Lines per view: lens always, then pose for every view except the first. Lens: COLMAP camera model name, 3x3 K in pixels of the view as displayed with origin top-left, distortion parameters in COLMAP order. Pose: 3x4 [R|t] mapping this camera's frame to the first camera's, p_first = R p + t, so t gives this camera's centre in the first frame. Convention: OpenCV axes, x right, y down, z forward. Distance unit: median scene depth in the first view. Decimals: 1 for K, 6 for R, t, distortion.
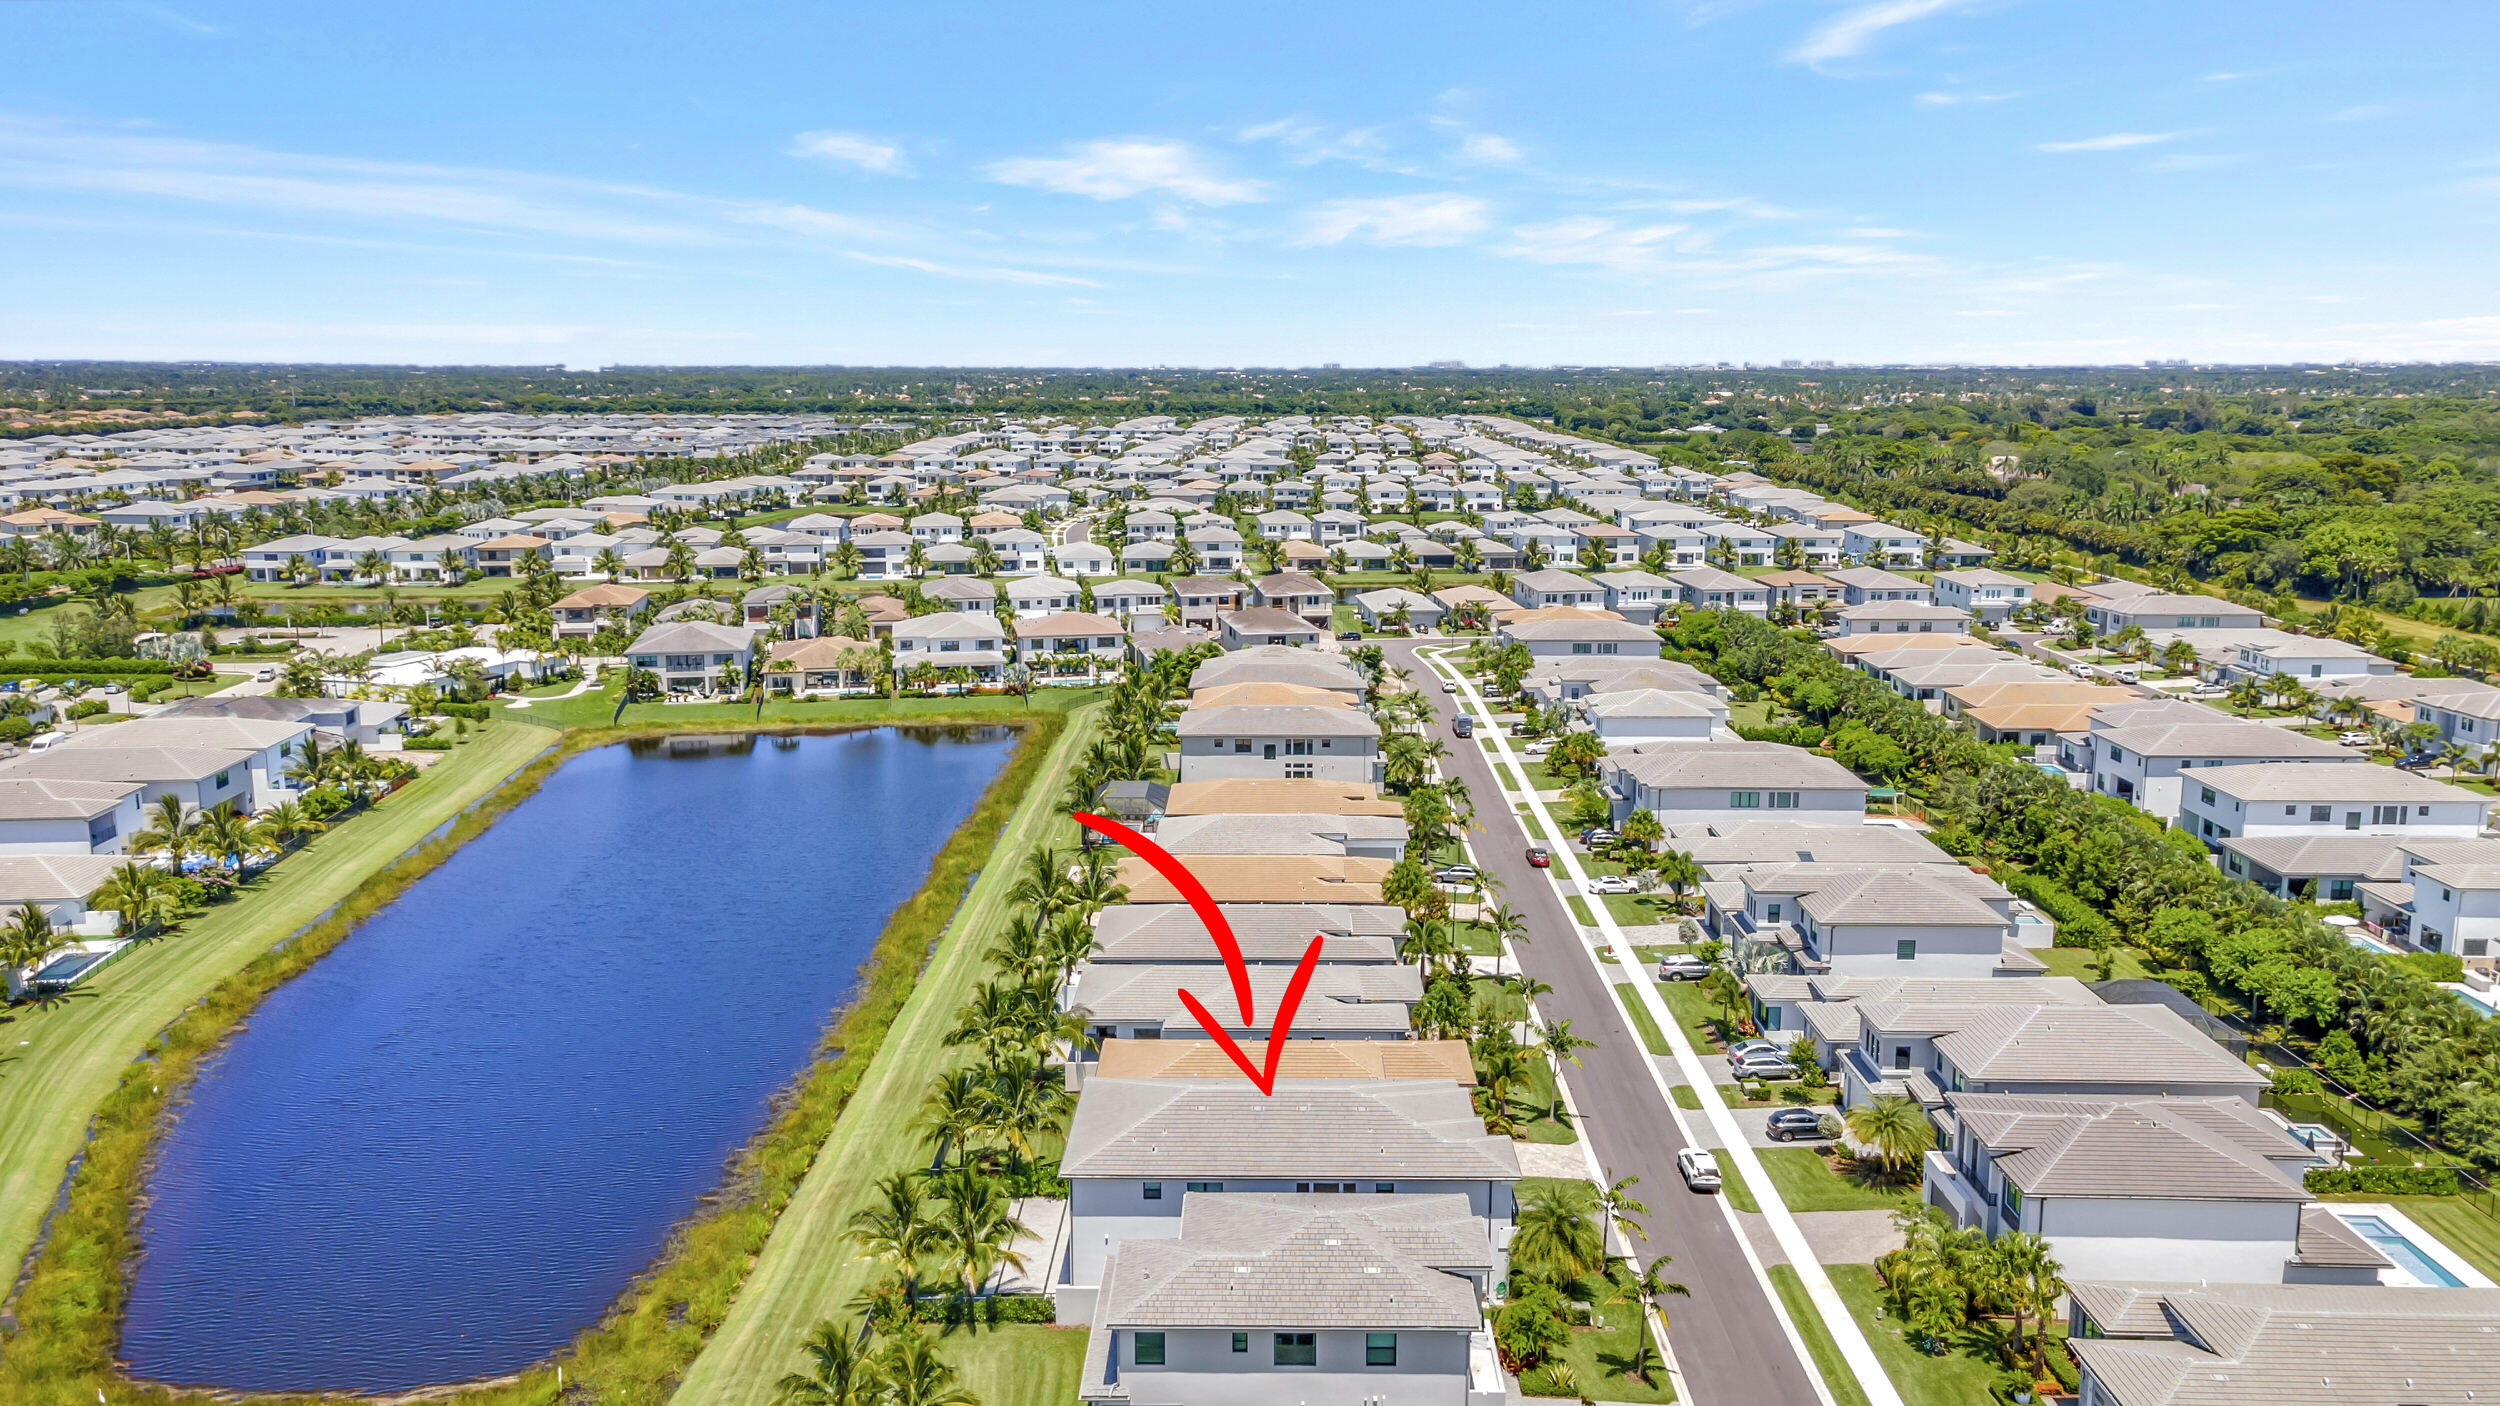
lens RADIAL K [[1872.1, 0, 1266.7], [0, 1872.1, 693.9], [0, 0, 1]] dist [0.053734, 0.000093]
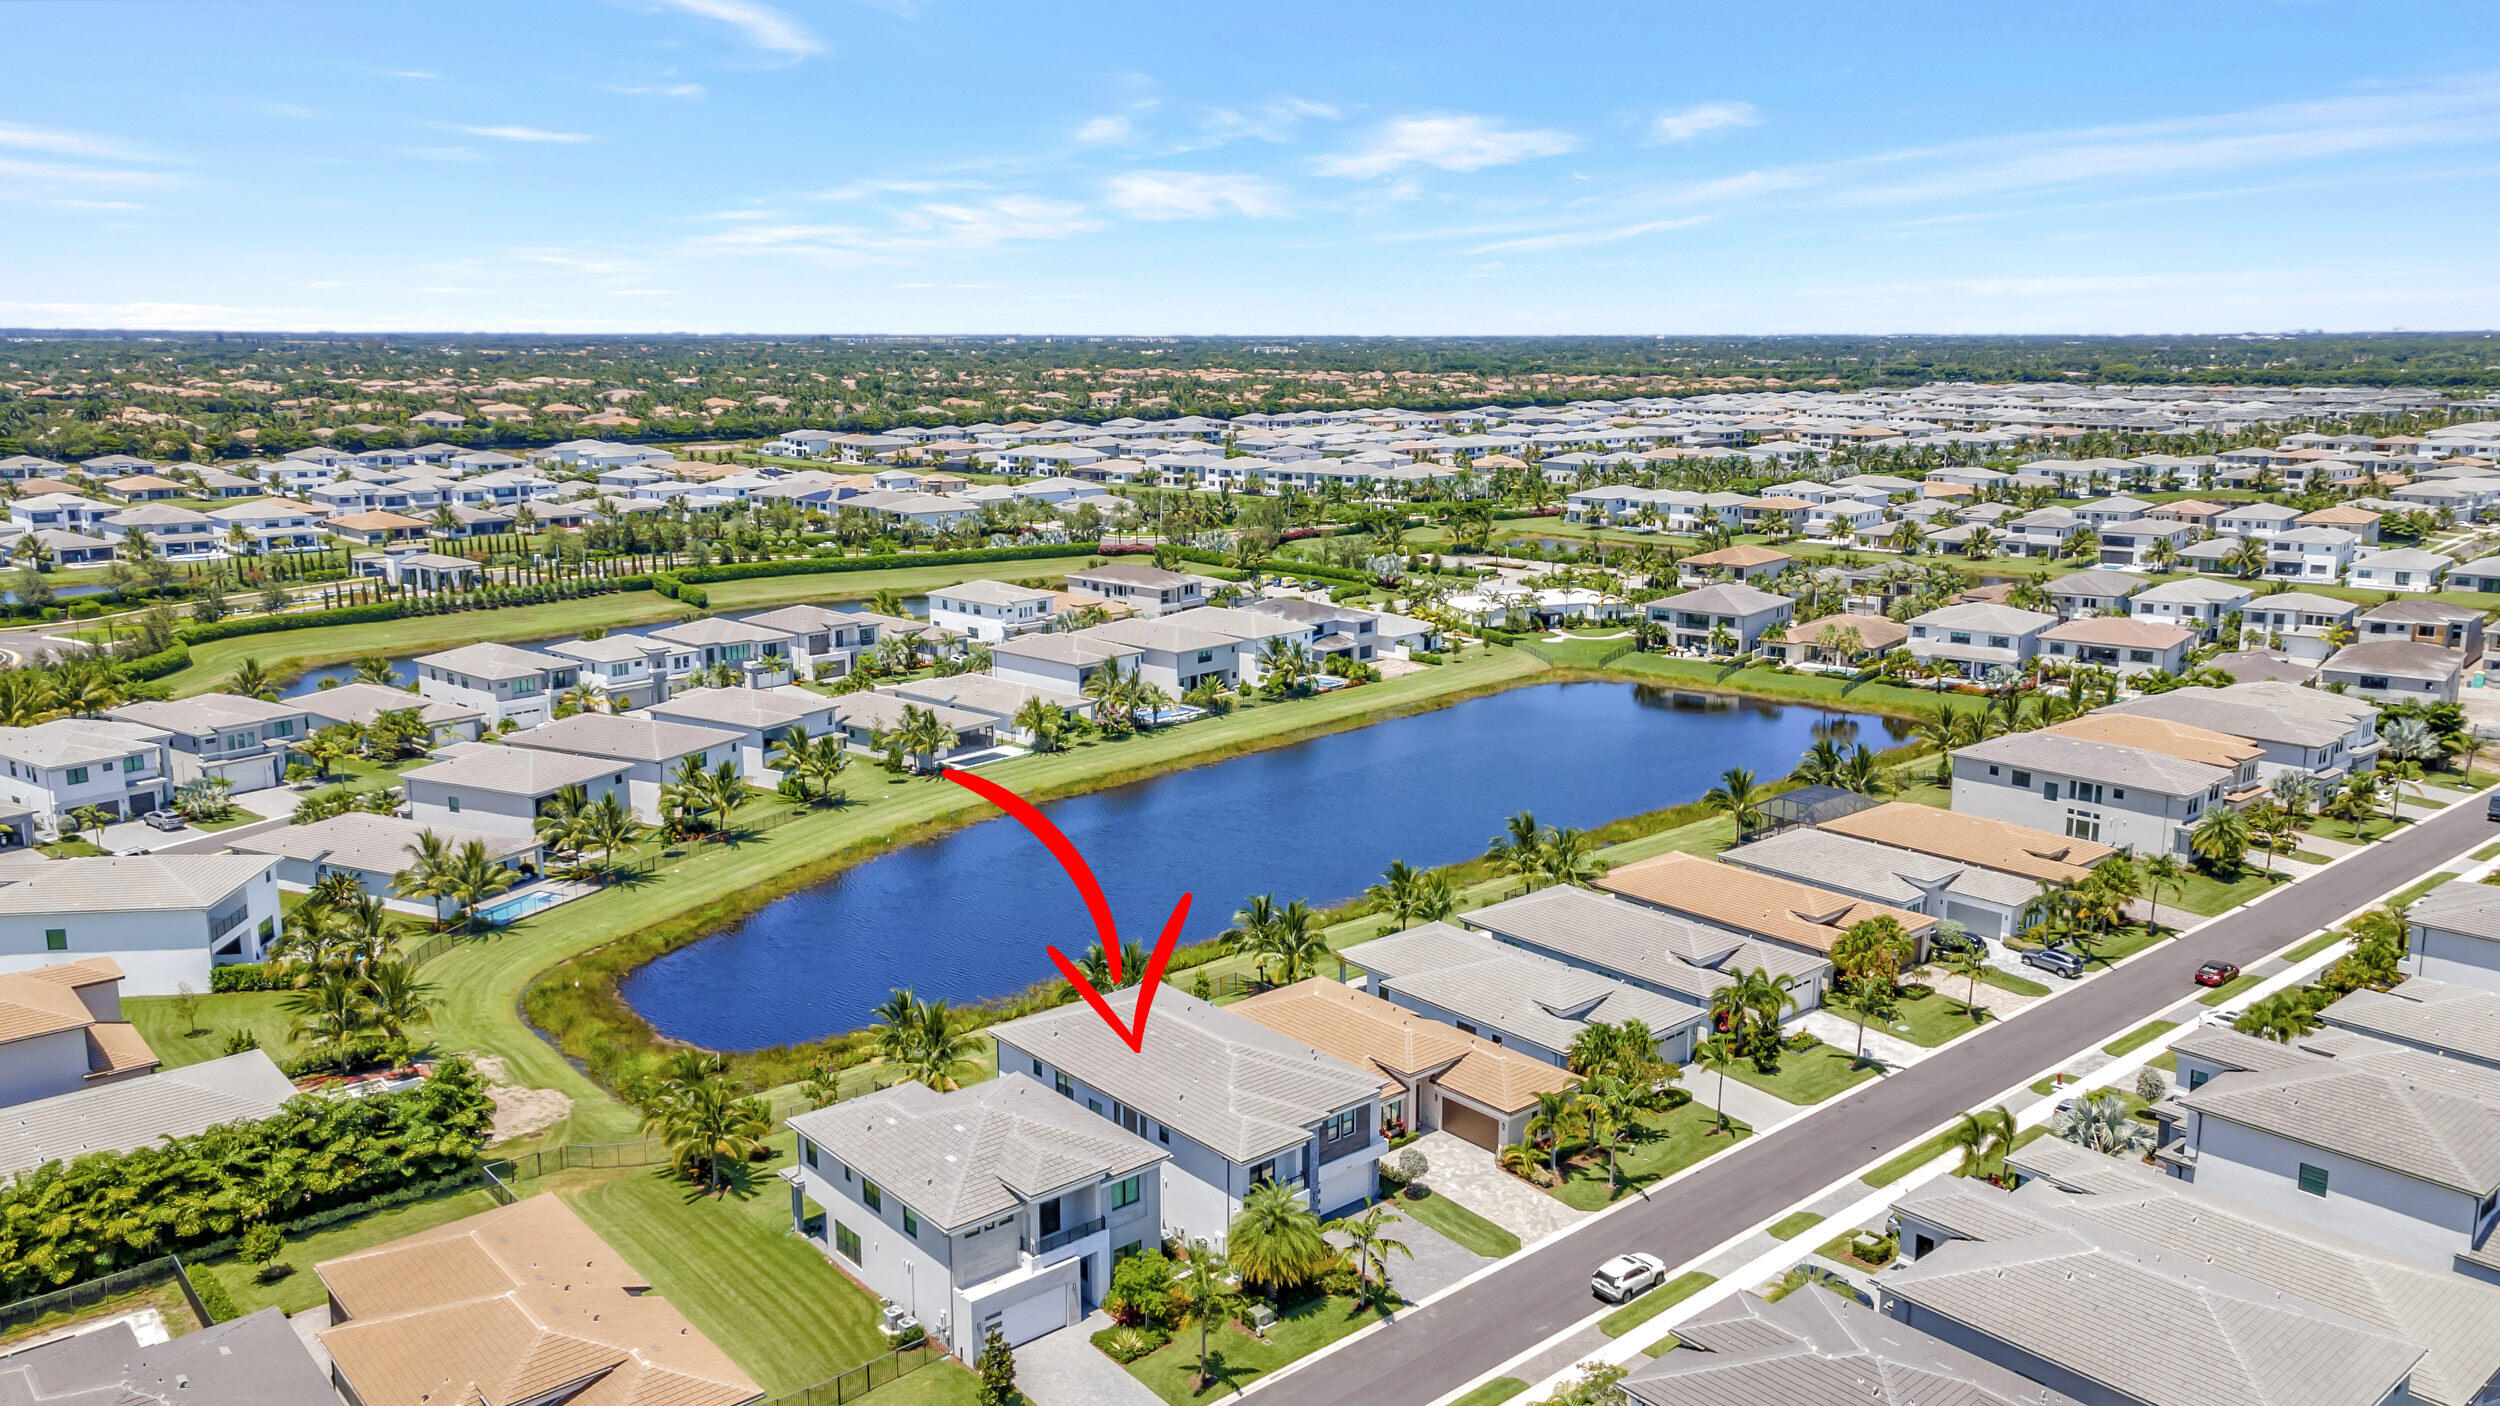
lens RADIAL K [[1837.9, 0, 1250.0], [0, 1837.9, 703.0], [0, 0, 1]] dist [0.056507, 0.002996]
pose [[0.660897, 0.151745, -0.734976, 0.282513], [-0.134496, 0.987438, 0.082929, -0.022553], [0.738327, 0.044044, 0.673003, 0.114348]]
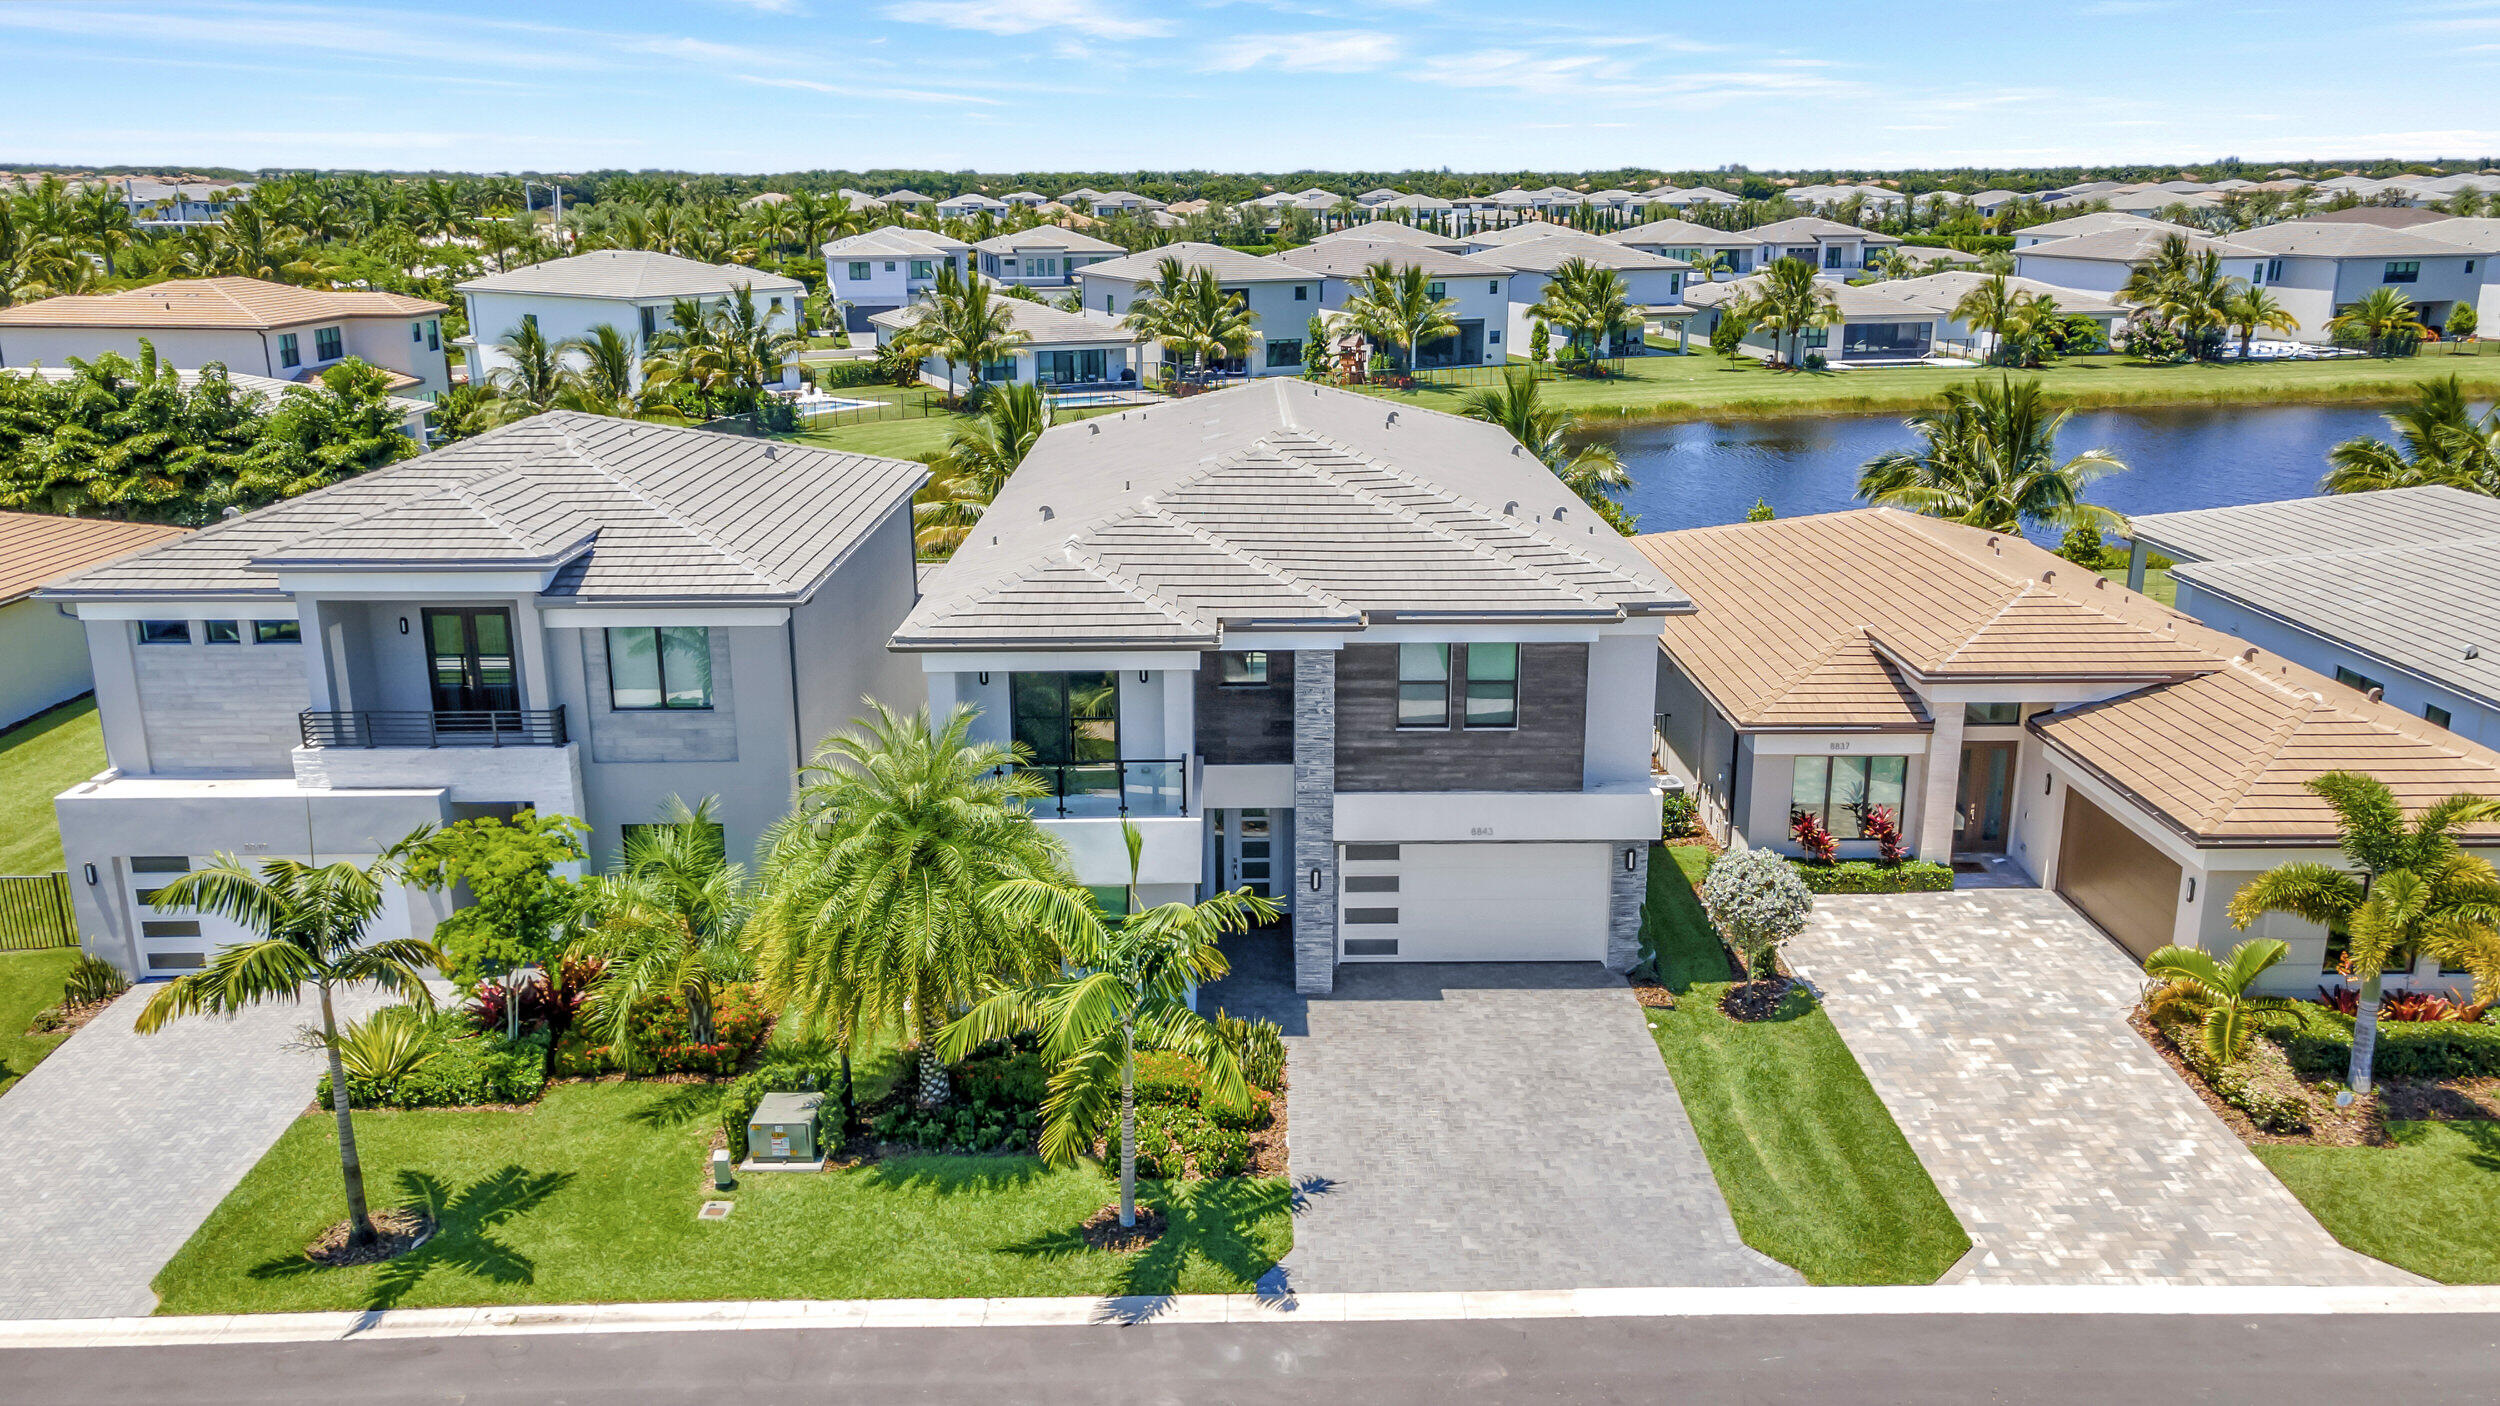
lens RADIAL K [[1846.8, 0, 1257.3], [0, 1846.8, 653.0], [0, 0, 1]] dist [0.042532, 0.005438]
pose [[0.022106, 0.250595, -0.967840, 0.147158], [-0.174894, 0.954118, 0.243047, 0.060350], [0.984339, 0.163896, 0.064920, 0.356614]]
